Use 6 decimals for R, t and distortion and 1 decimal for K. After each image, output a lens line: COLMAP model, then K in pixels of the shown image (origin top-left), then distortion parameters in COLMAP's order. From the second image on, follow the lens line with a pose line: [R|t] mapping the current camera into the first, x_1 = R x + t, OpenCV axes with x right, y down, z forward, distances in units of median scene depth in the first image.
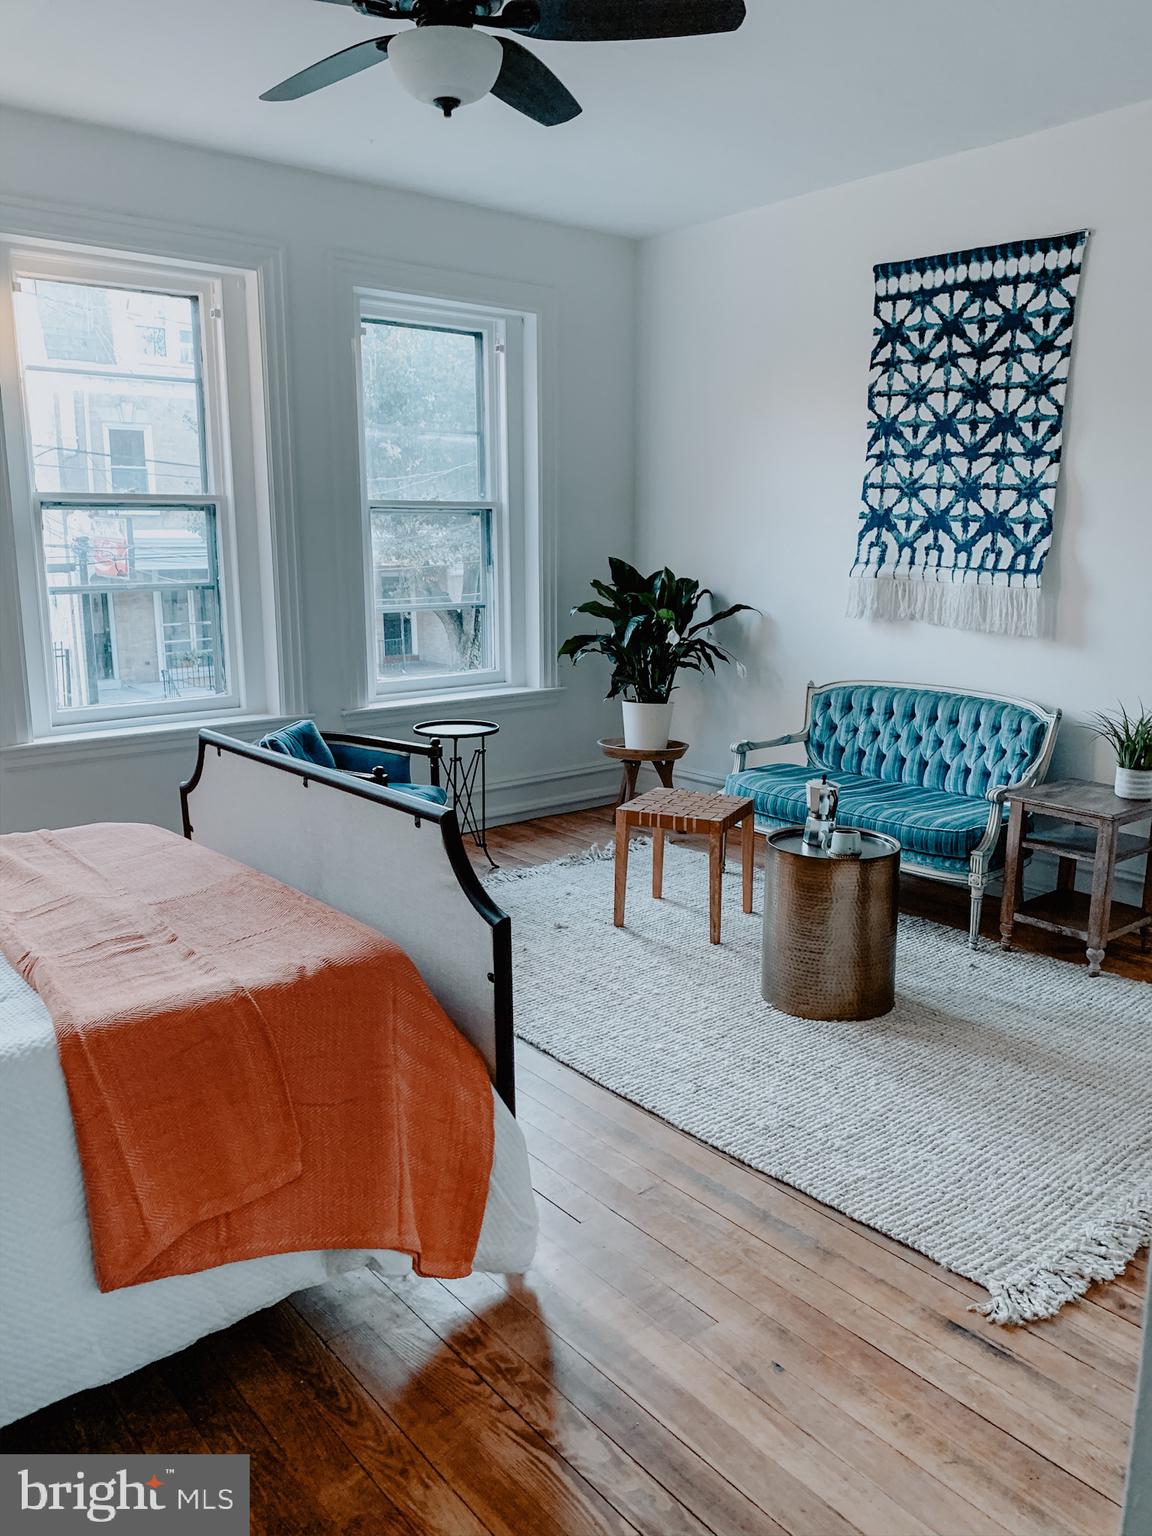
lens RADIAL K [[1169.4, 0, 570.1], [0, 1169.4, 760.9], [0, 0, 1]] dist [0.016043, -0.006100]
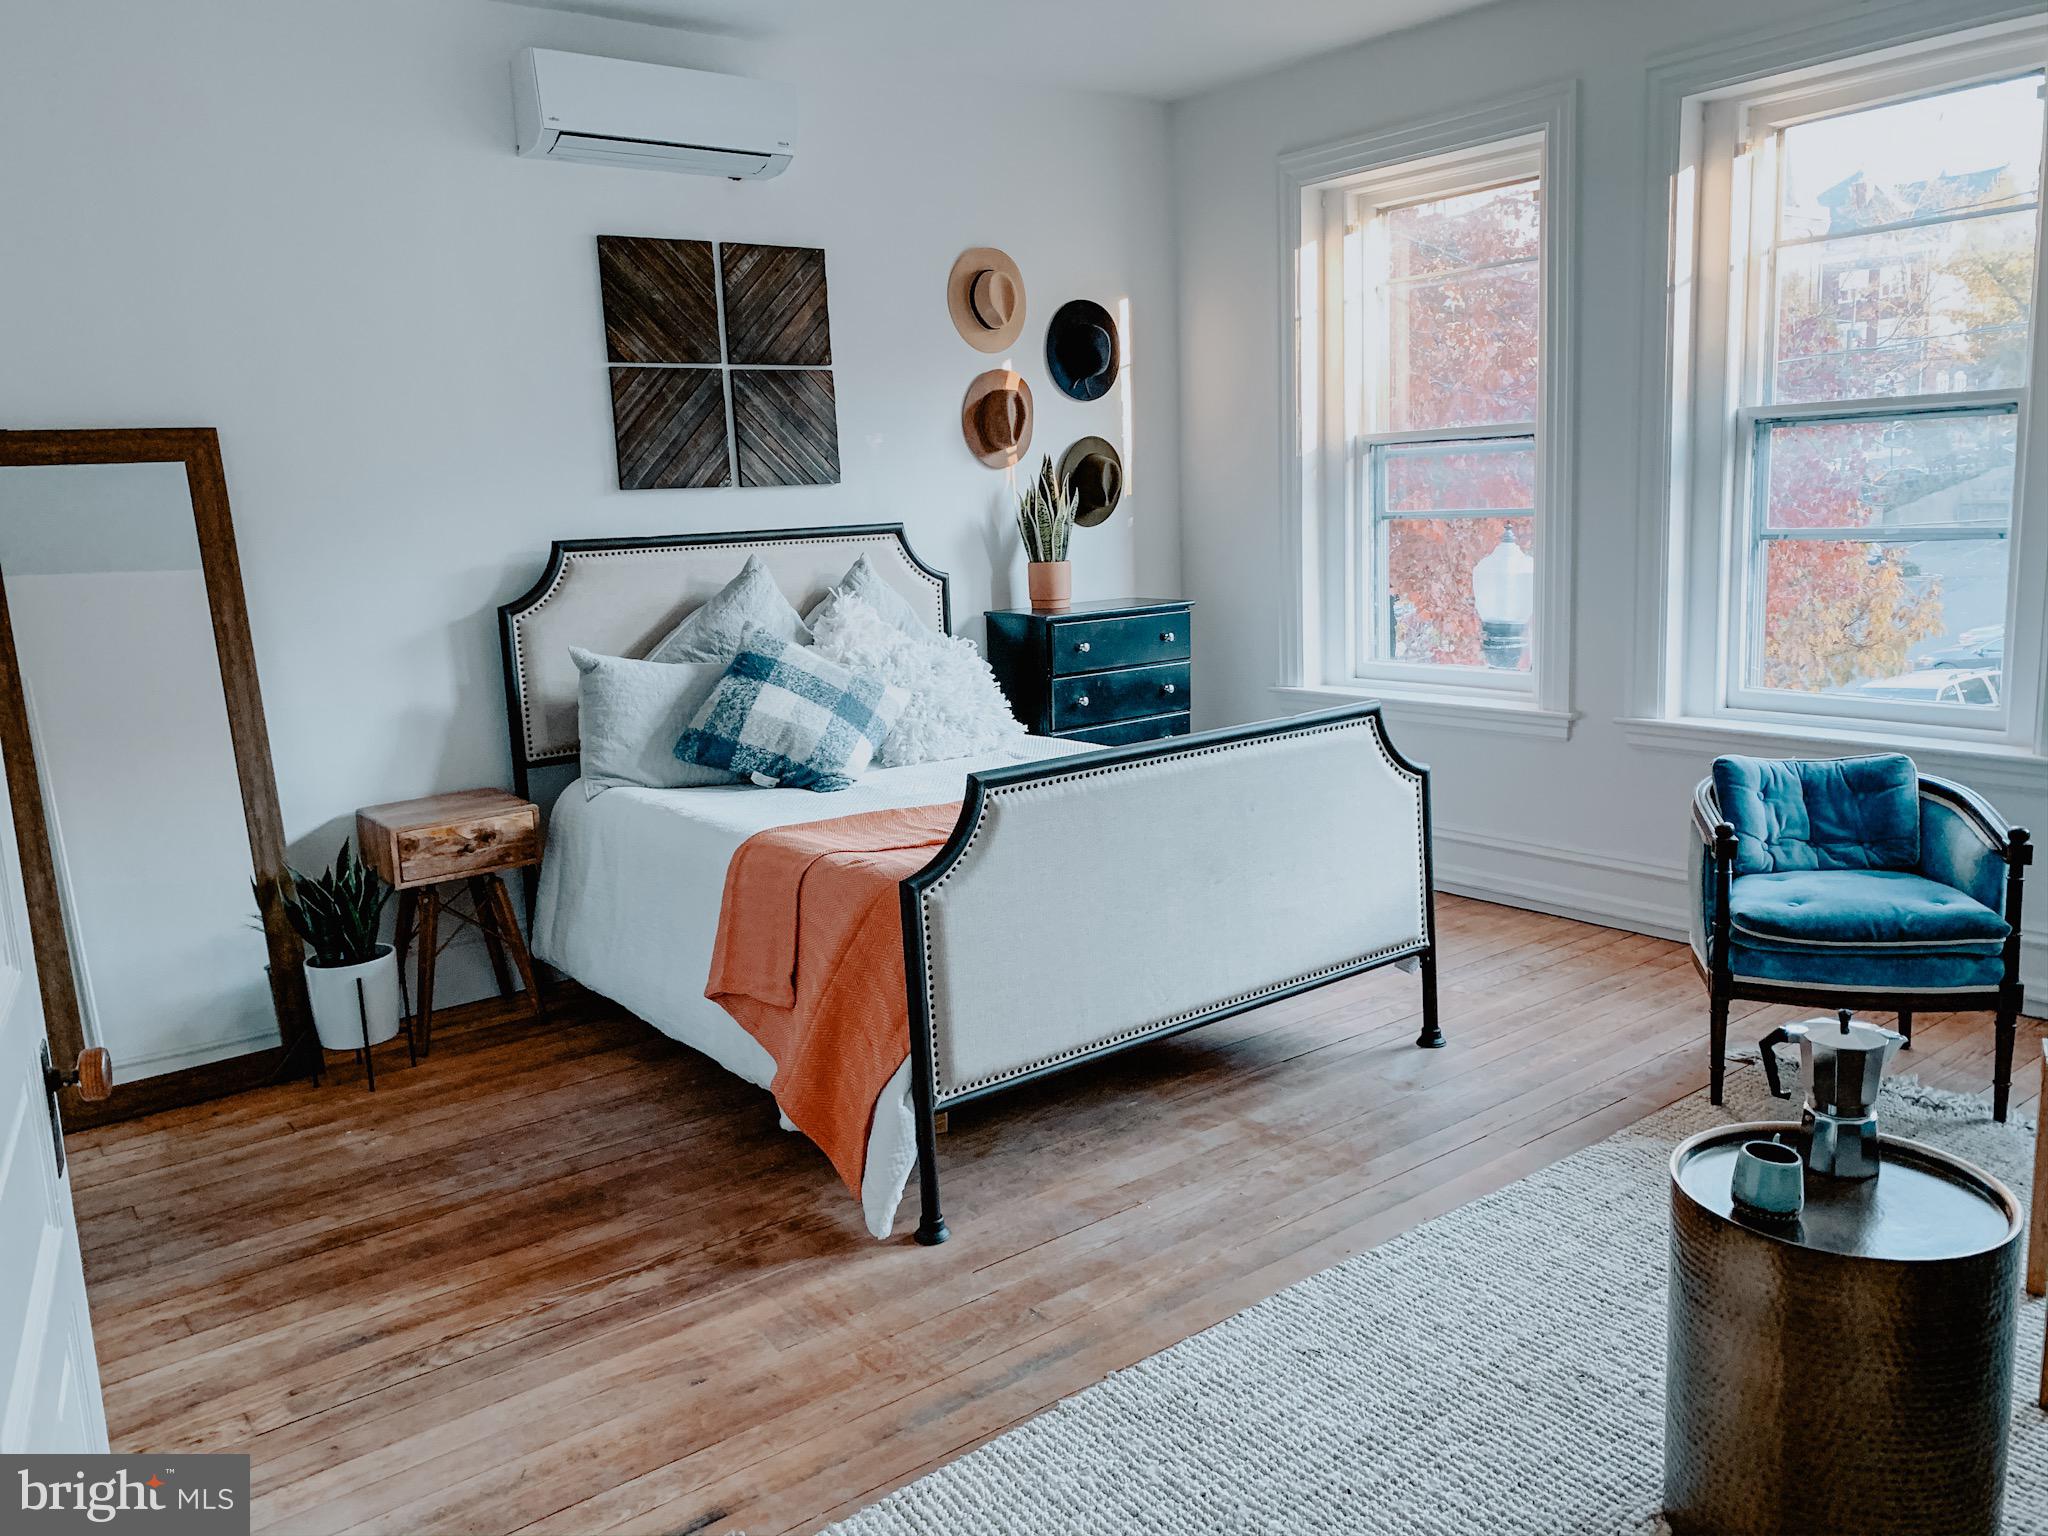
lens RADIAL K [[1559.2, 0, 1028.4], [0, 1559.2, 770.6], [0, 0, 1]] dist [0.016043, -0.006100]
pose [[-0.029113, 0.181215, -0.983012, 0.618544], [-0.157855, 0.970255, 0.183539, -0.108534], [0.987033, 0.160517, 0.000358, 0.557342]]
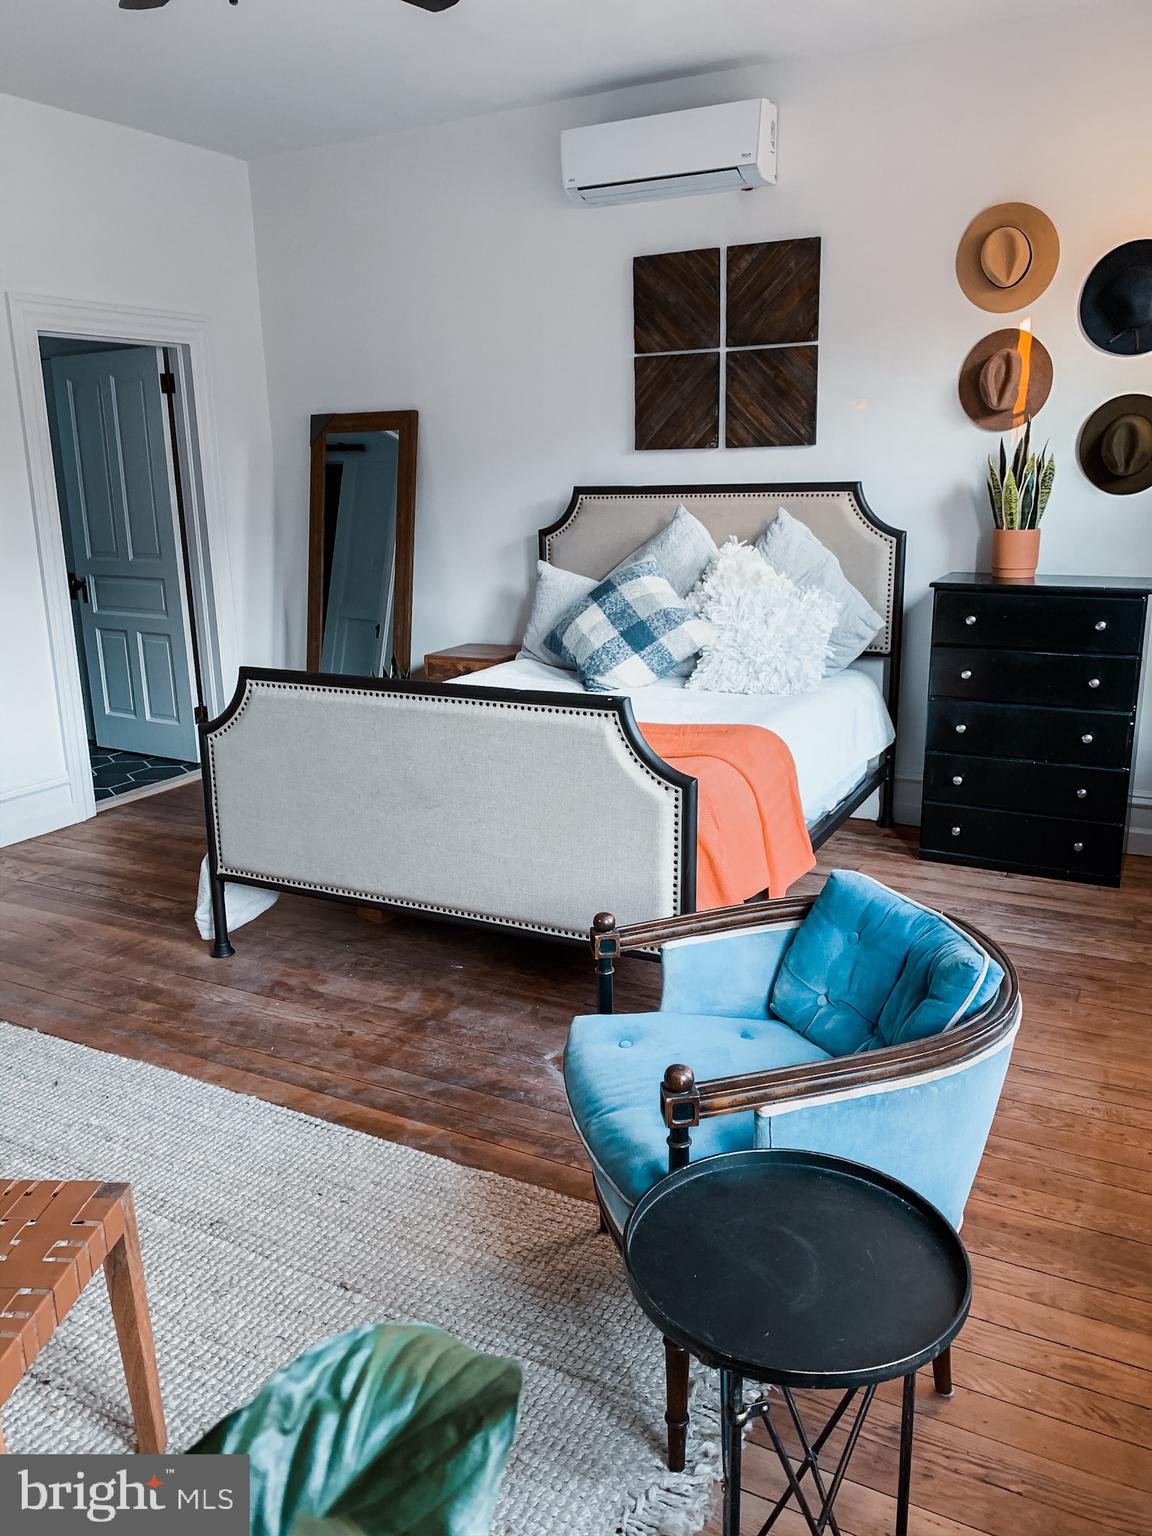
lens RADIAL K [[1169.4, 0, 567.2], [0, 1169.4, 770.1], [0, 0, 1]] dist [0.016043, -0.006100]
pose [[-0.923801, 0.117243, -0.364479, 0.033324], [-0.054076, 0.902463, 0.427360, -0.250234], [0.379034, 0.414505, -0.827356, 1.263577]]
